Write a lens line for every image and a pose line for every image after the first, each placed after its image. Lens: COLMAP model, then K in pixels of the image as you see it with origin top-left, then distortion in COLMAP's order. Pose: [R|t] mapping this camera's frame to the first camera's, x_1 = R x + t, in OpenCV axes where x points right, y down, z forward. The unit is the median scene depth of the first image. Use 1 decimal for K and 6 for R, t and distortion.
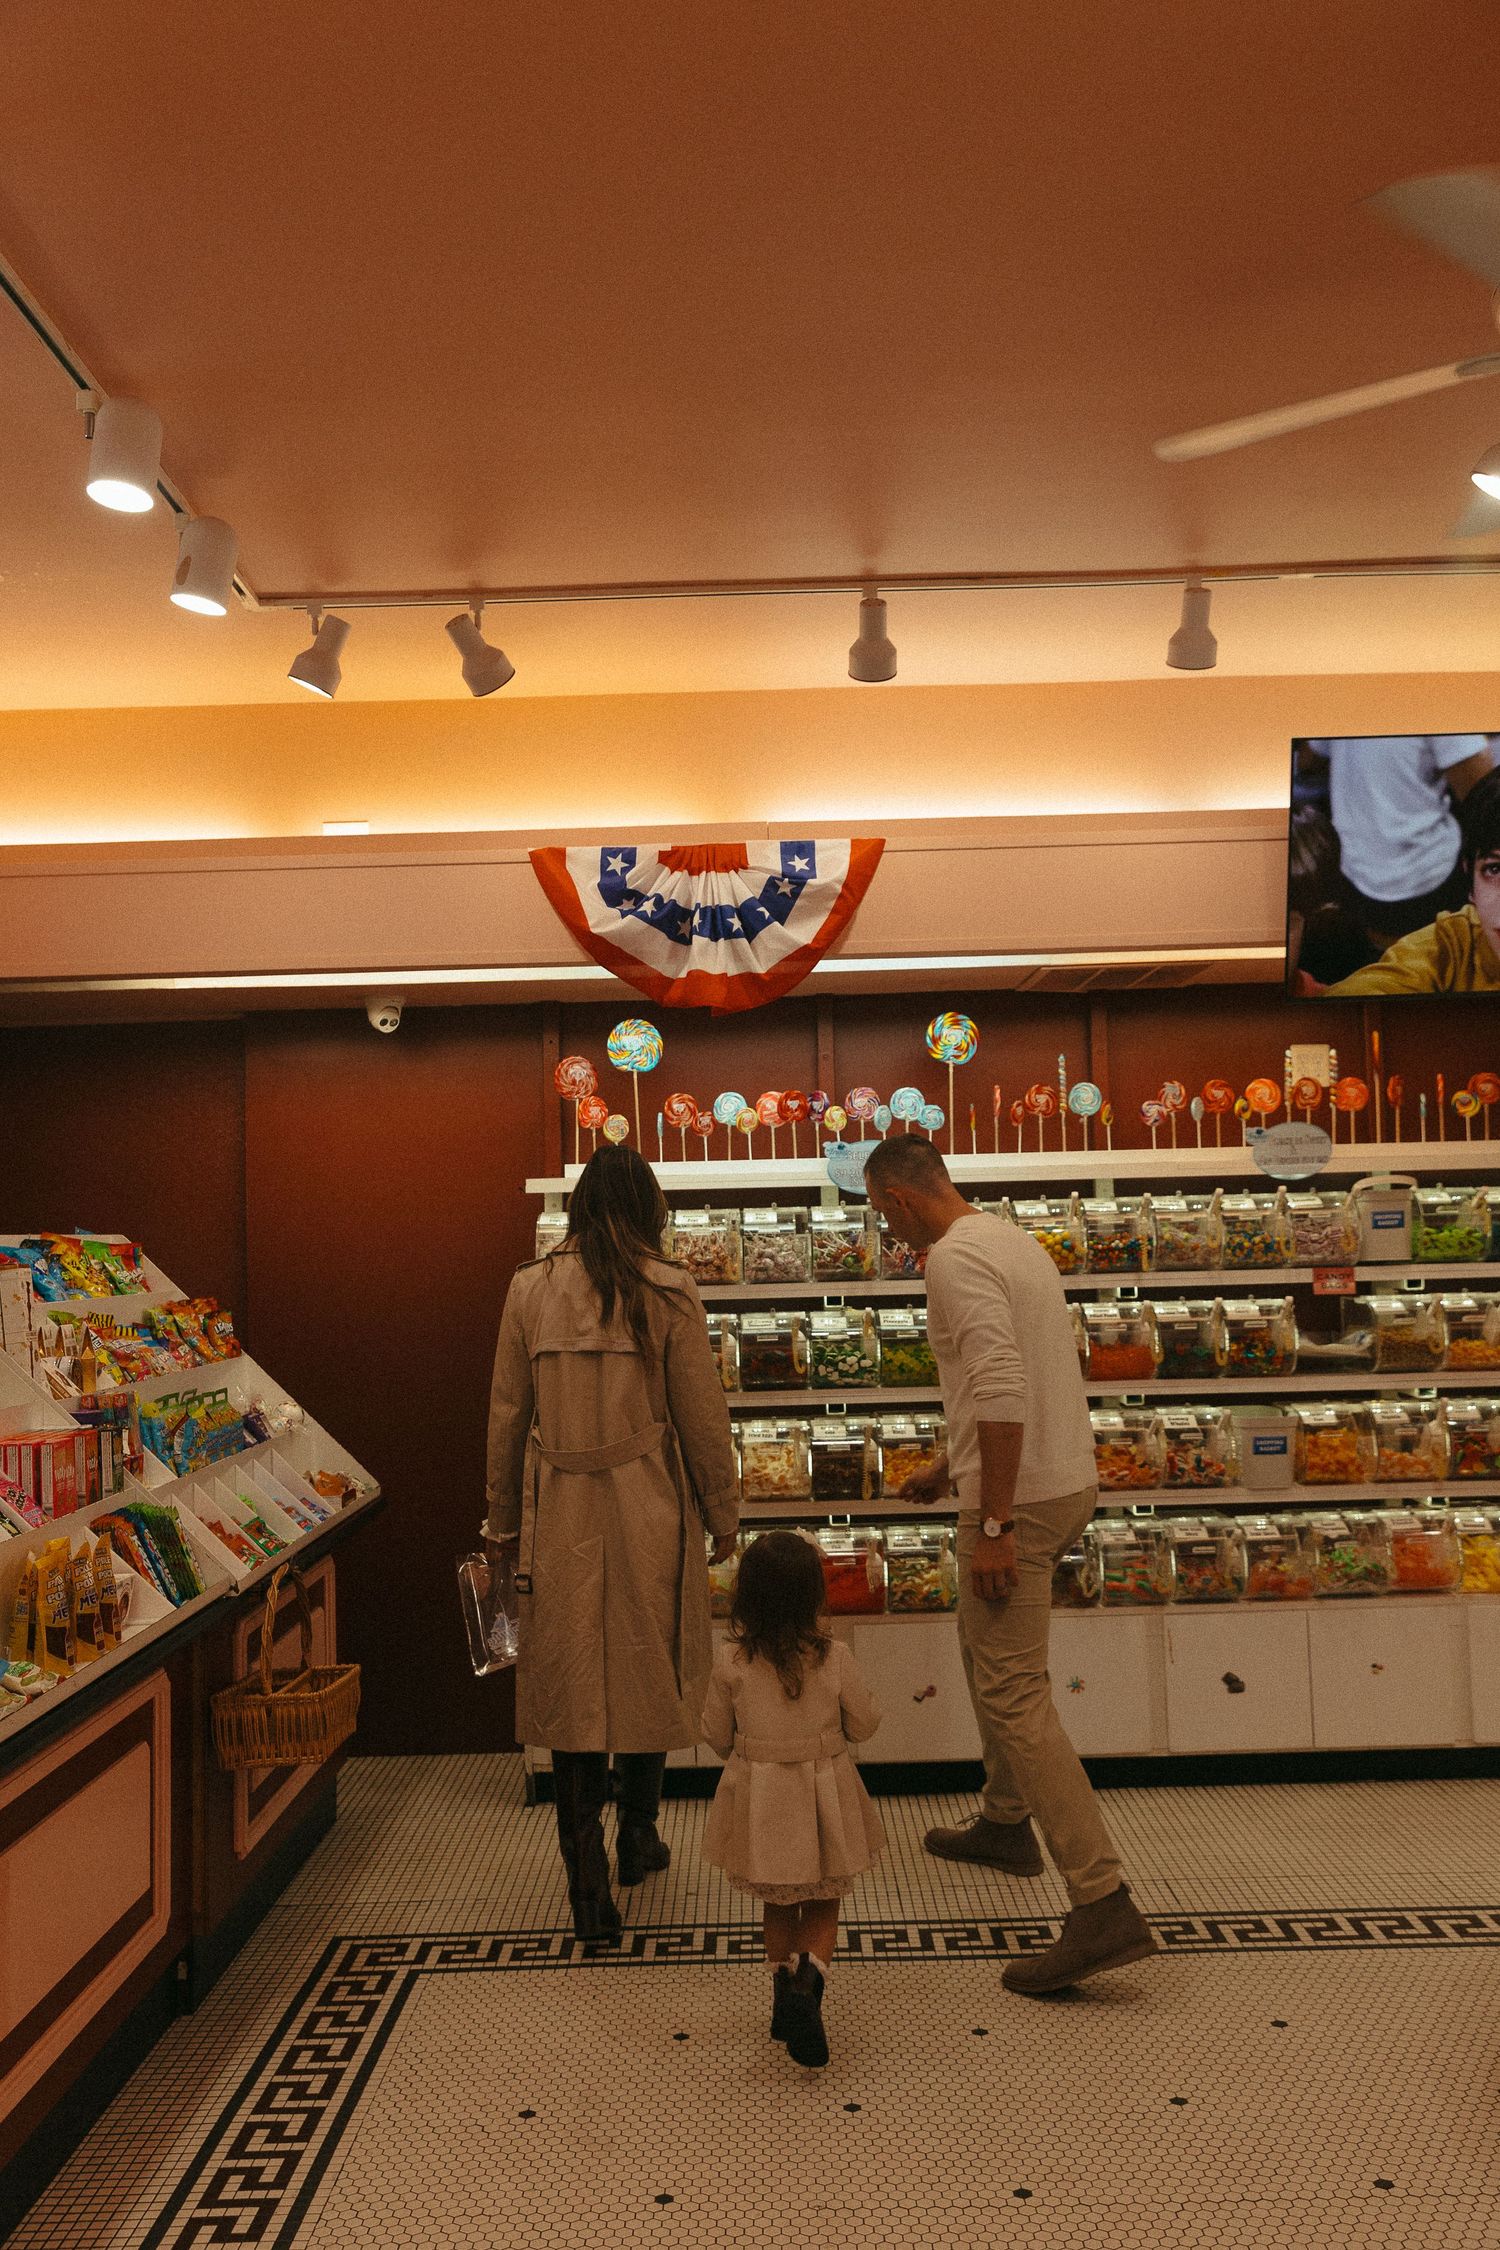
lens RADIAL K [[1859.3, 0, 745.0], [0, 1859.3, 1128.5], [0, 0, 1]] dist [-0.010033, 0.007086]
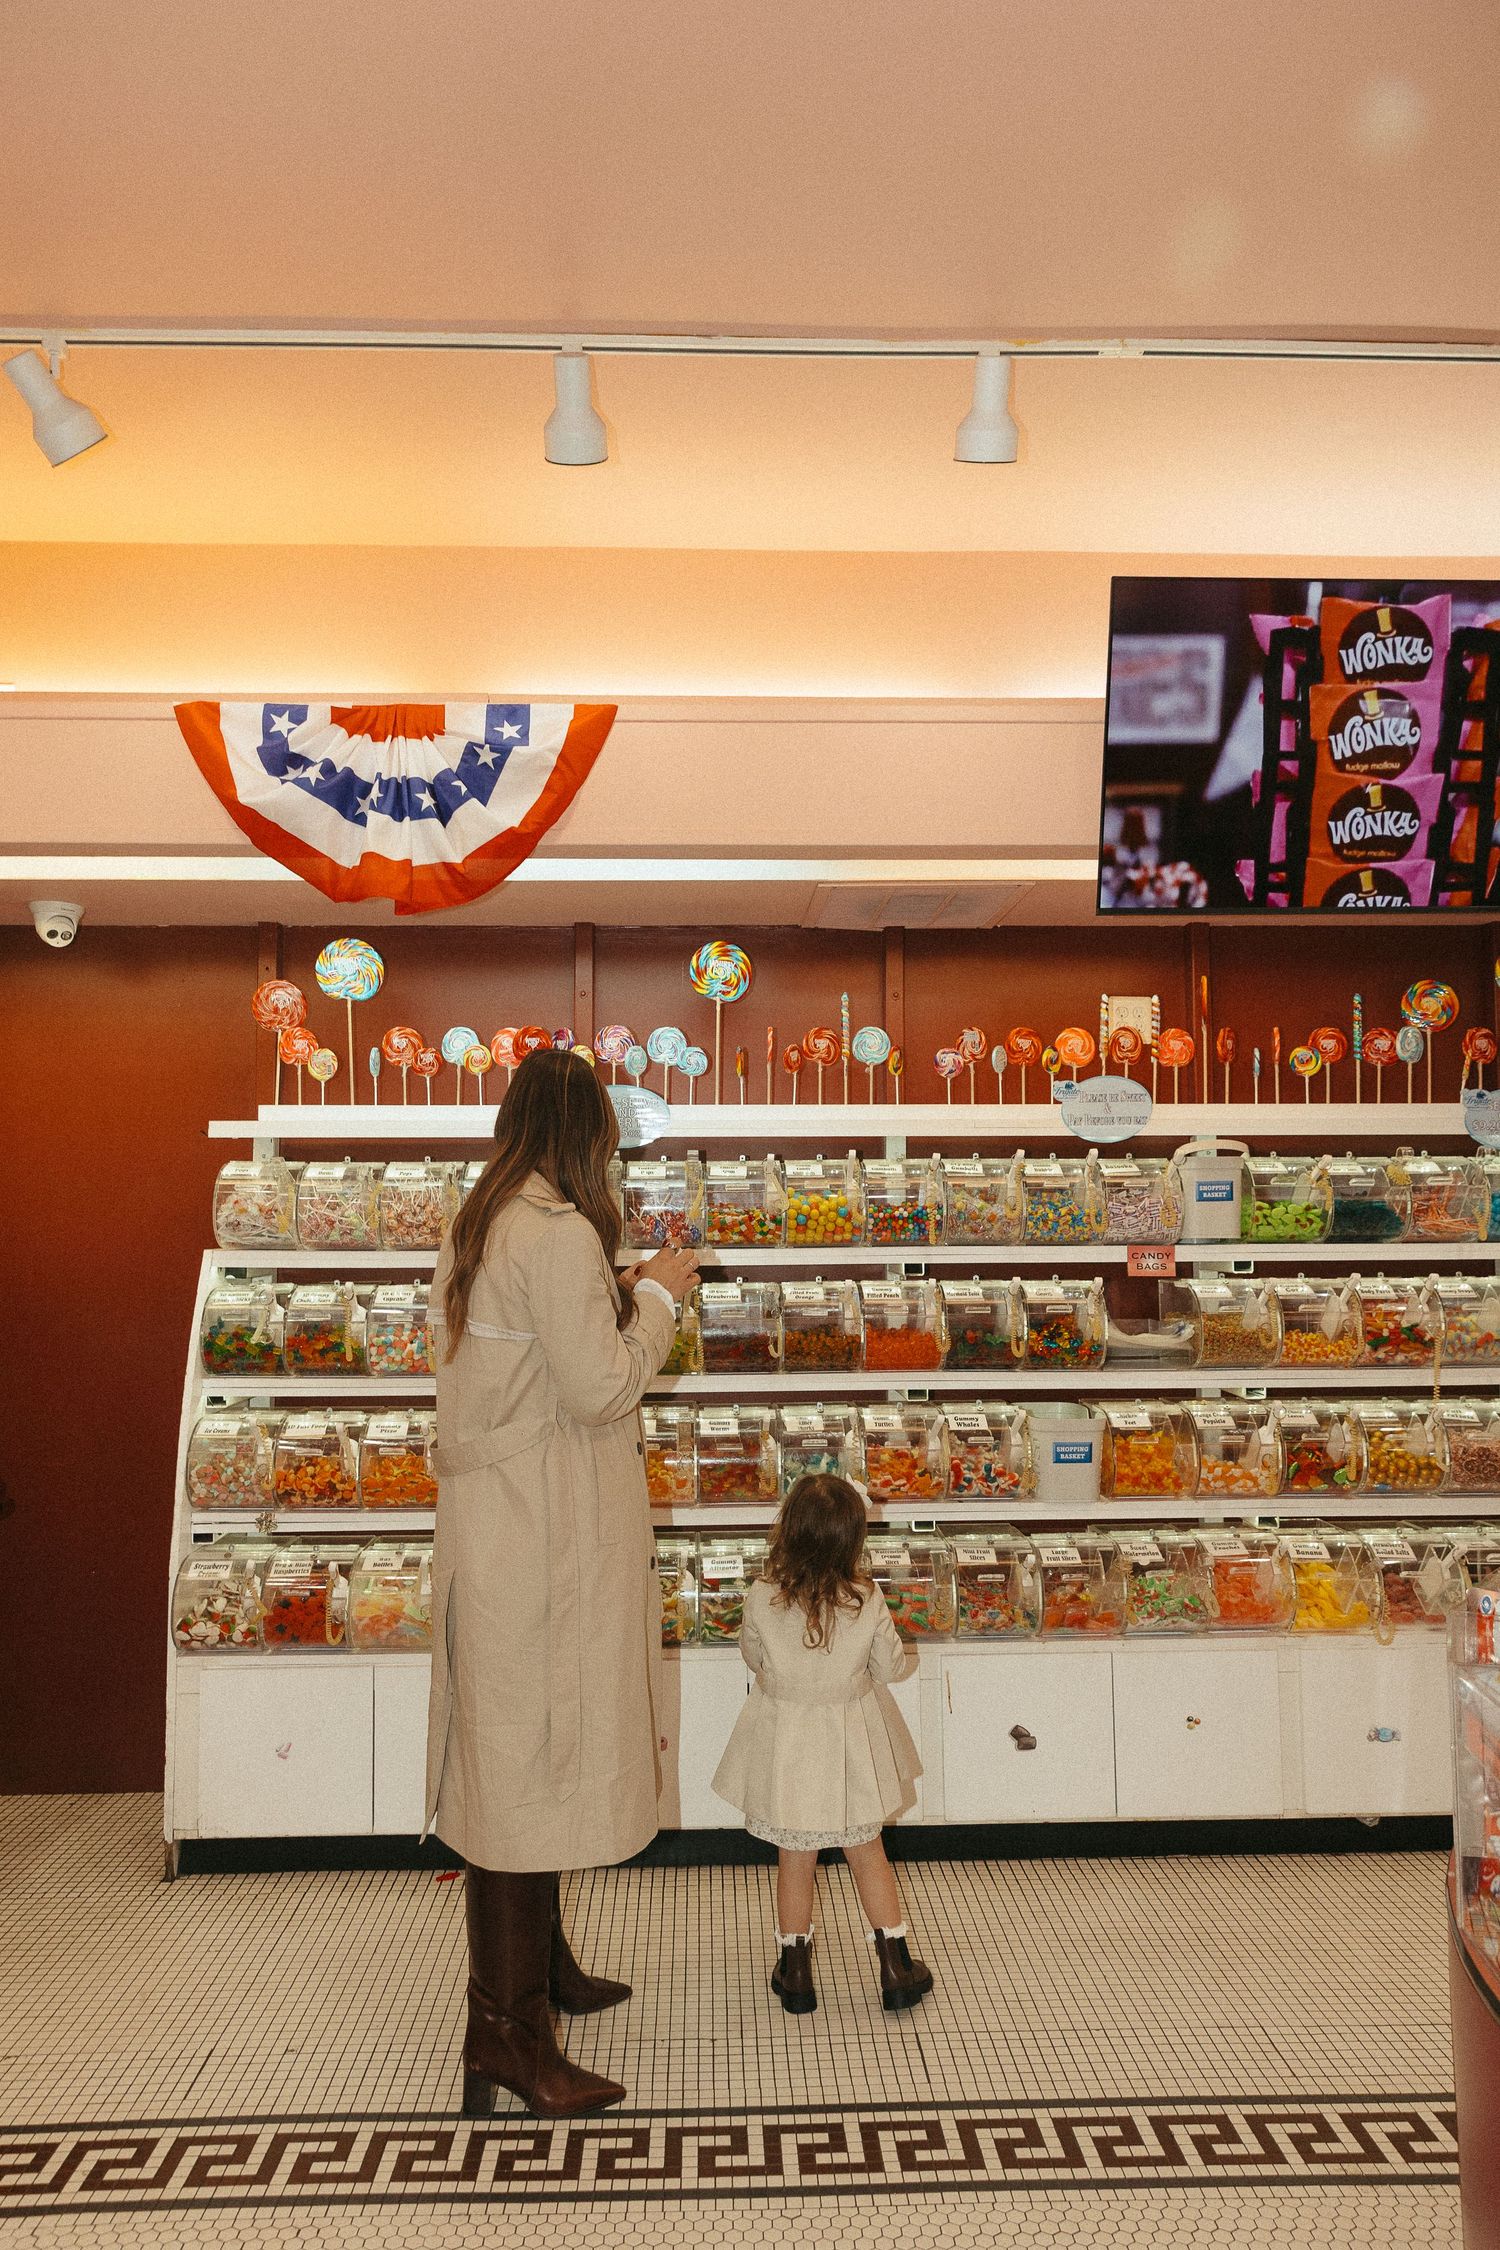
lens RADIAL K [[1477.0, 0, 754.1], [0, 1477.0, 1124.7], [0, 0, 1]] dist [0.008658, -0.006184]
pose [[0.998950, 0.024261, 0.038870, 0.105174], [-0.023831, 0.999650, -0.011483, 0.031282], [-0.039135, 0.010544, 0.999178, 0.322124]]
